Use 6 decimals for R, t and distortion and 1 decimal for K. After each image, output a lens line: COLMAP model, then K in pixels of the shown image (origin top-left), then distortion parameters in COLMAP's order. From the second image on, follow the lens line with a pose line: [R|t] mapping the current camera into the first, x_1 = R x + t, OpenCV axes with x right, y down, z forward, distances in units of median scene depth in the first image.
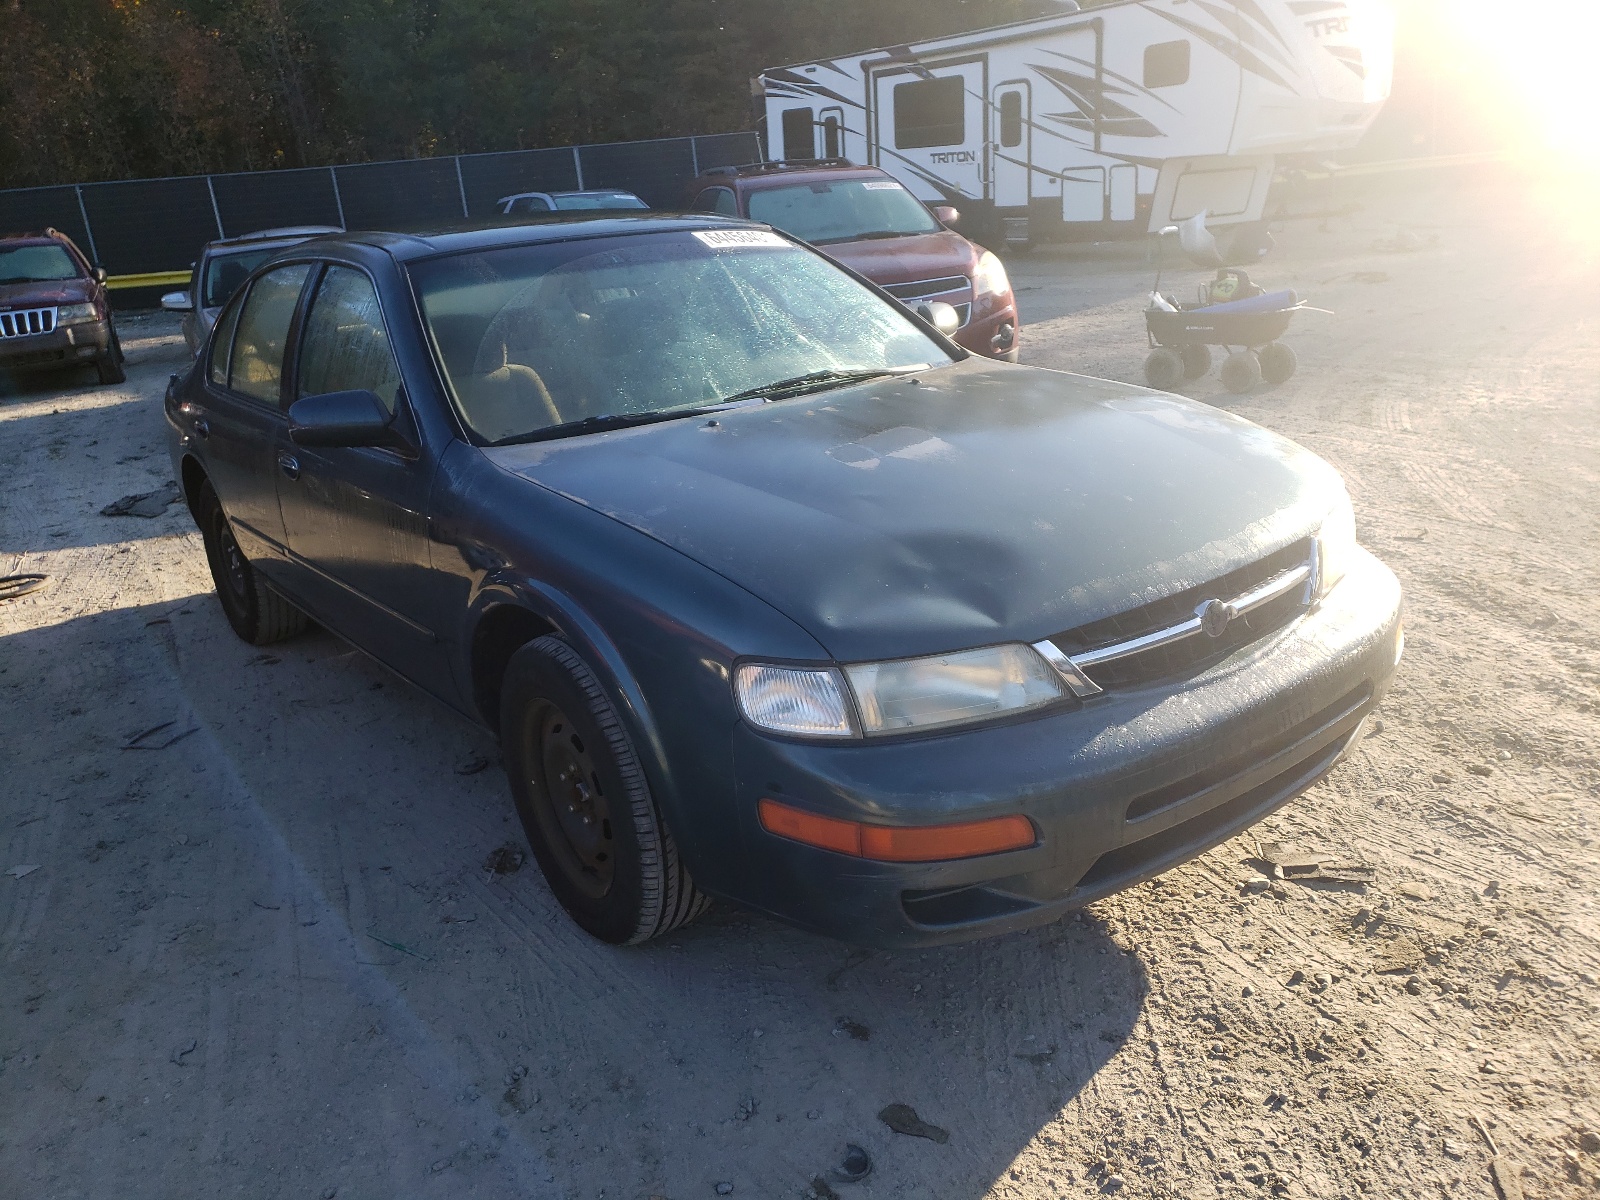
lens RADIAL K [[1221.6, 0, 806.1], [0, 1221.6, 599.9], [0, 0, 1]] dist [0.016678, 0.004191]
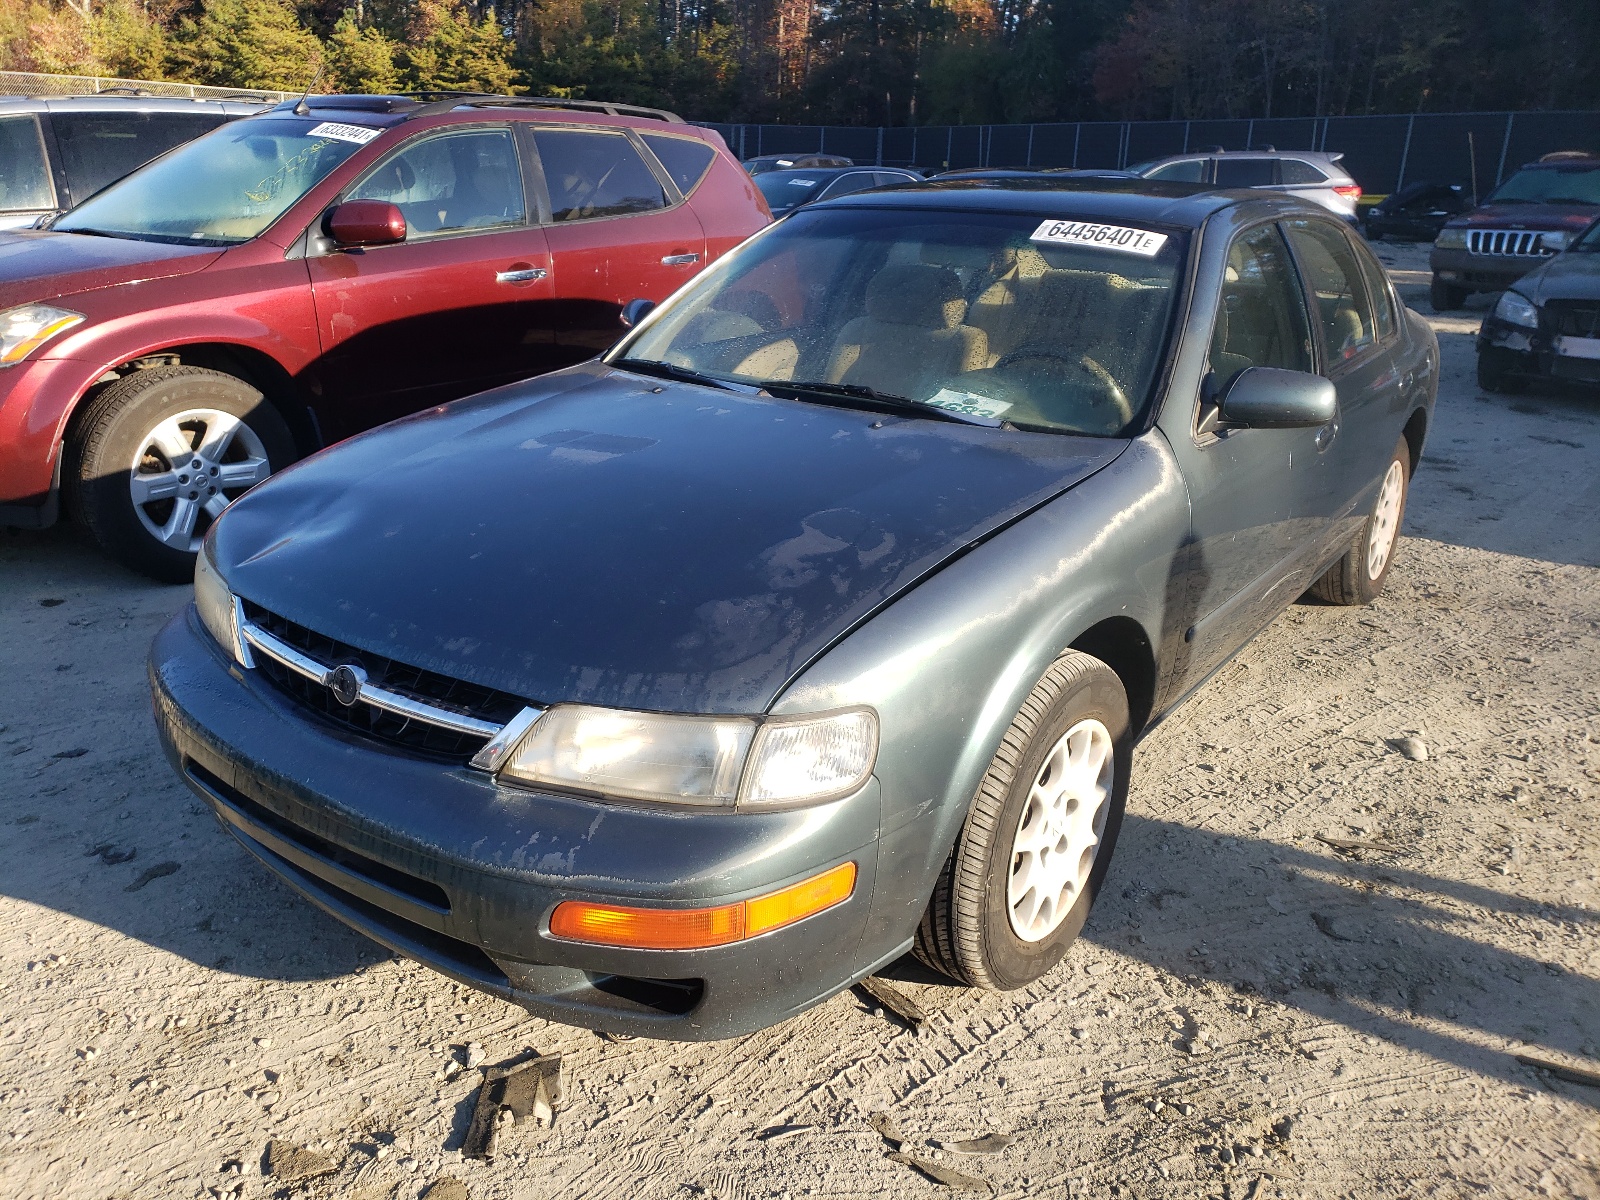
lens RADIAL K [[1221.6, 0, 806.1], [0, 1221.6, 599.9], [0, 0, 1]] dist [0.016678, 0.004191]
pose [[0.297530, 0.404203, -0.864925, 0.881110], [-0.344957, 0.890264, 0.297381, -0.316719], [0.890214, 0.209882, 0.404313, 0.683577]]
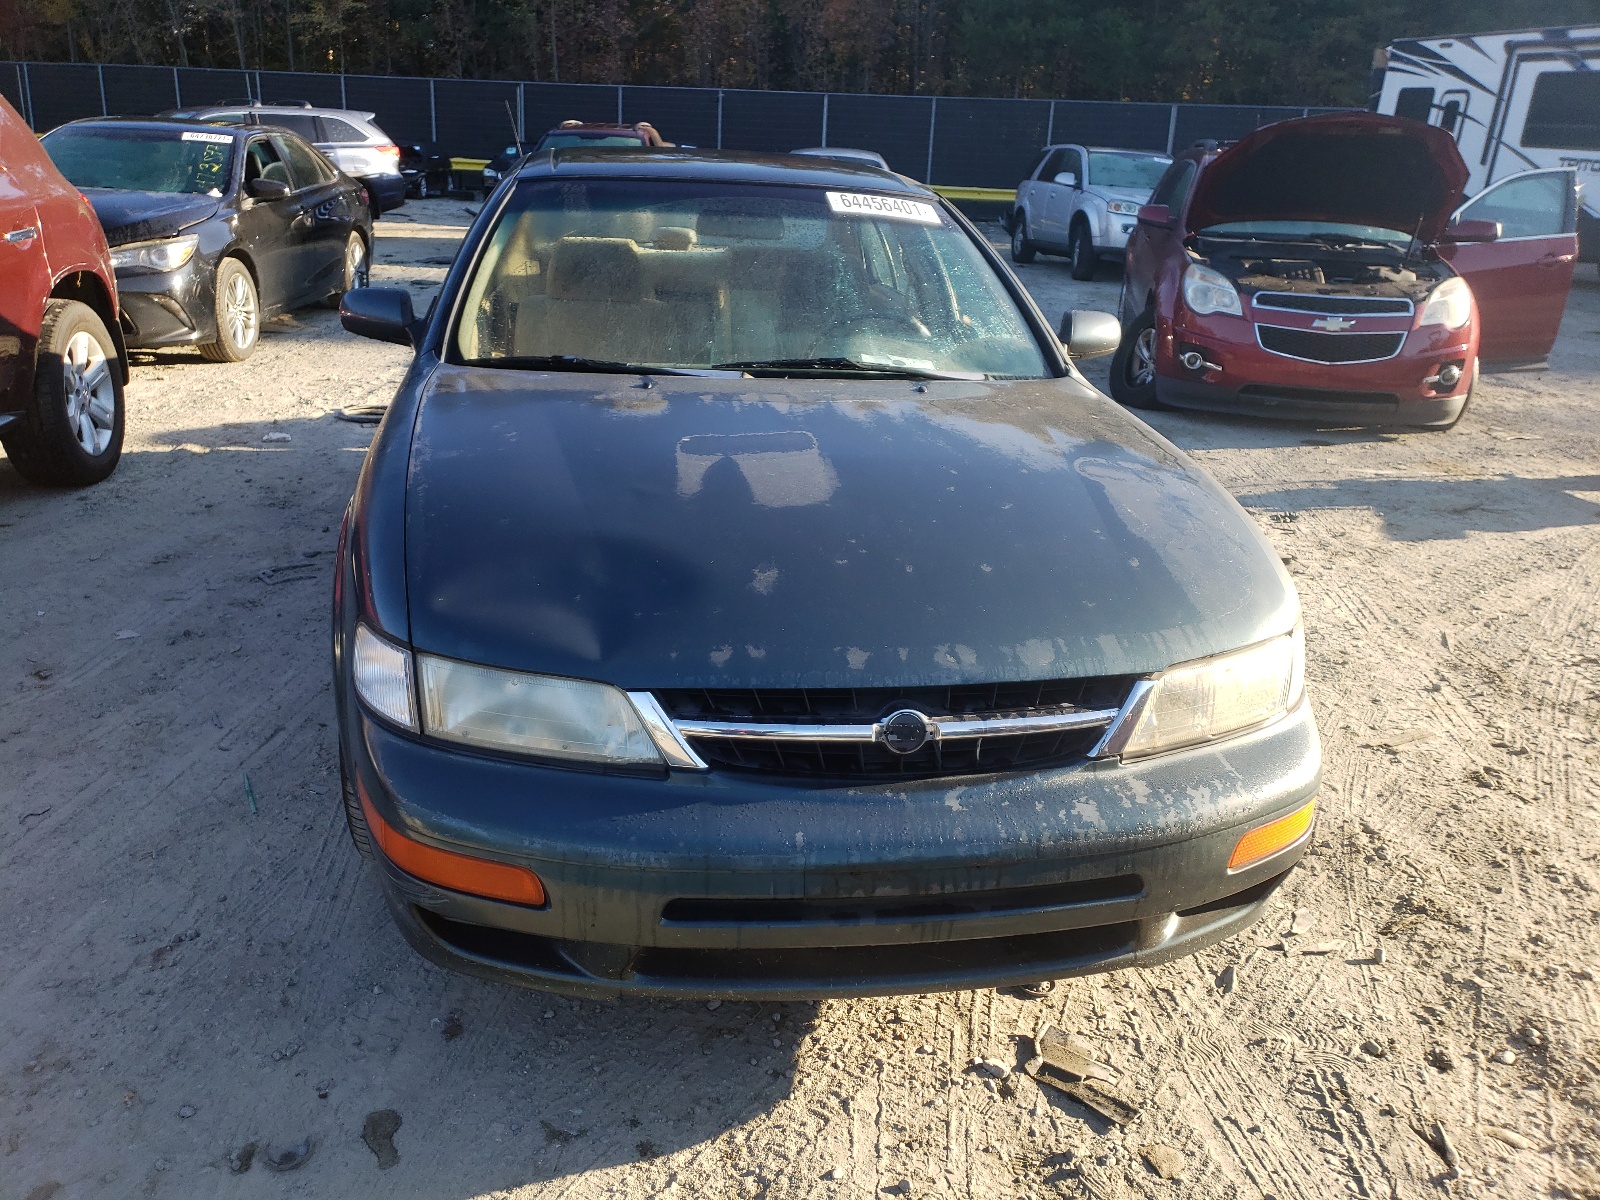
lens RADIAL K [[1229.6, 0, 778.4], [0, 1229.6, 578.4], [0, 0, 1]] dist [0.025205, -0.012359]
pose [[0.882633, 0.264431, -0.388632, 0.406298], [-0.256976, 0.963724, 0.072105, -0.089532], [0.393601, 0.036227, 0.918567, 0.150995]]
